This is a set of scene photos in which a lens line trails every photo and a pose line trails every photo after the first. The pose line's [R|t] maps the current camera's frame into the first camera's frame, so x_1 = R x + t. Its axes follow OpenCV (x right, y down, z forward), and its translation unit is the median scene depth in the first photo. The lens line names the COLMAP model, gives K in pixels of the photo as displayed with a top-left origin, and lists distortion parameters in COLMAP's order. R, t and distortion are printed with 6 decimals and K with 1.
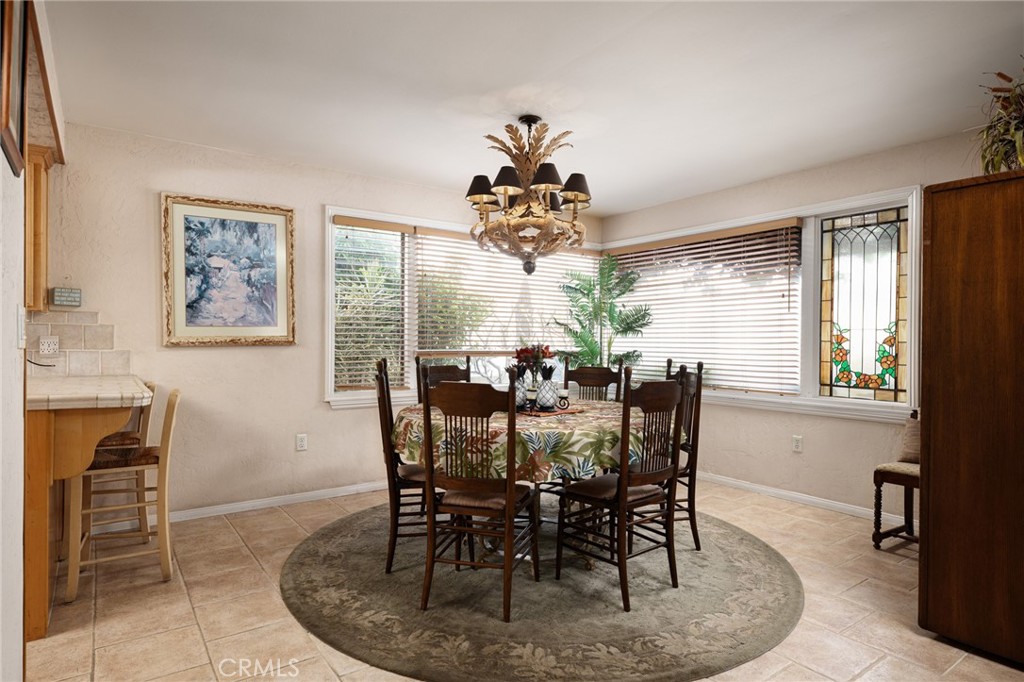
lens RADIAL K [[577.9, 0, 513.0], [0, 577.9, 341.9], [0, 0, 1]] dist [0.005044, 0.000409]
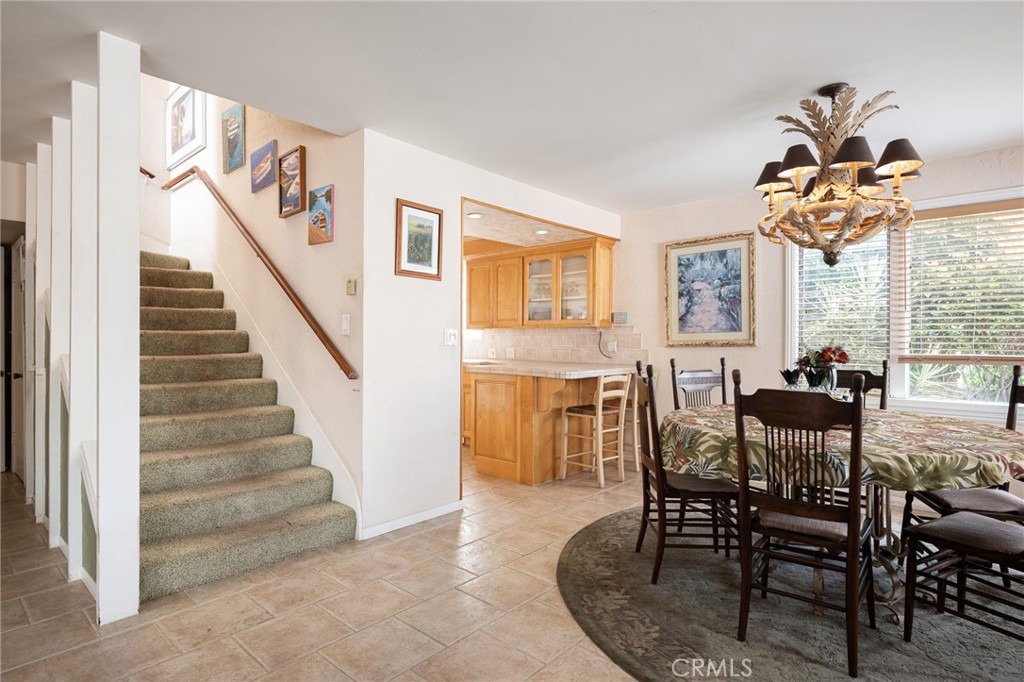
lens RADIAL K [[528.8, 0, 511.5], [0, 528.8, 342.7], [0, 0, 1]] dist [-0.004117, -0.000412]
pose [[0.215498, -0.003891, -0.976496, 0.618218], [-0.003925, 0.999981, -0.004851, 0.004257], [0.976496, 0.004879, 0.215479, 0.314722]]
